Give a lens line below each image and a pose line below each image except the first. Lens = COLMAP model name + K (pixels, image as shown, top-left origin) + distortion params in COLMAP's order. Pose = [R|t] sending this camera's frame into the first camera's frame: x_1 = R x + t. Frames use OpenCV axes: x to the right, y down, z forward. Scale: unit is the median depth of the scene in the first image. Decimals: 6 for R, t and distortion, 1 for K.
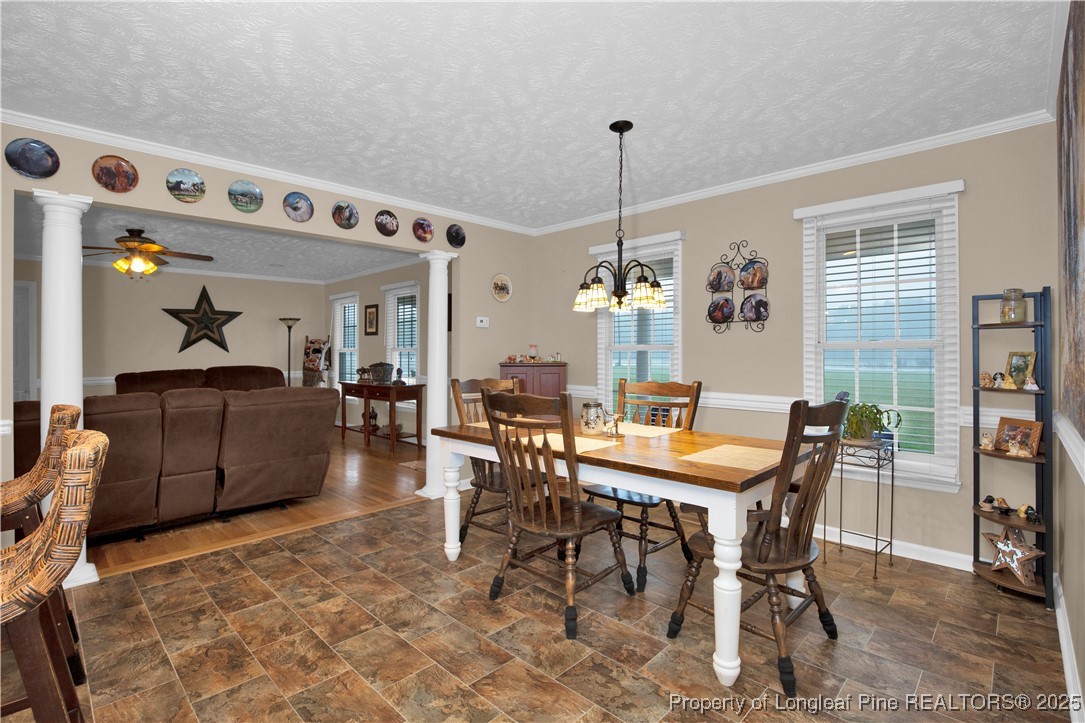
lens RADIAL K [[513.9, 0, 542.5], [0, 513.9, 361.5], [0, 0, 1]] dist [-0.033830, 0.000304]
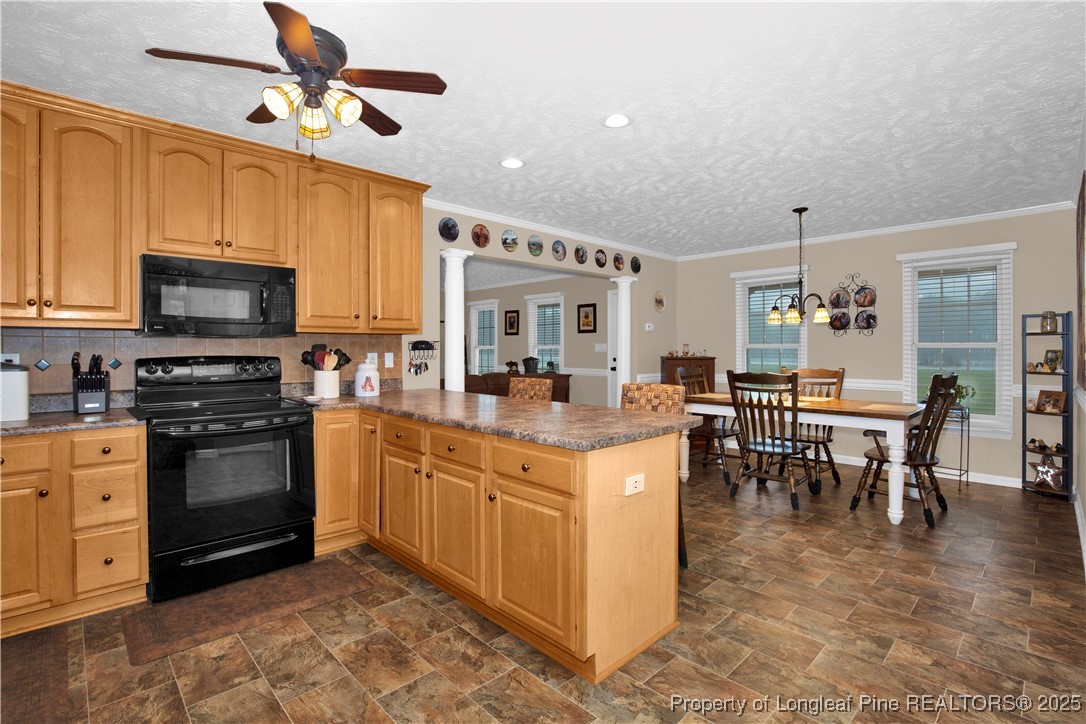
lens RADIAL K [[514.0, 0, 537.2], [0, 514.0, 362.6], [0, 0, 1]] dist [-0.043796, 0.009552]
pose [[0.999397, 0.003357, -0.034574, -0.605533], [-0.003096, 0.999966, 0.007622, 0.013053], [0.034598, -0.007511, 0.999373, -0.612766]]
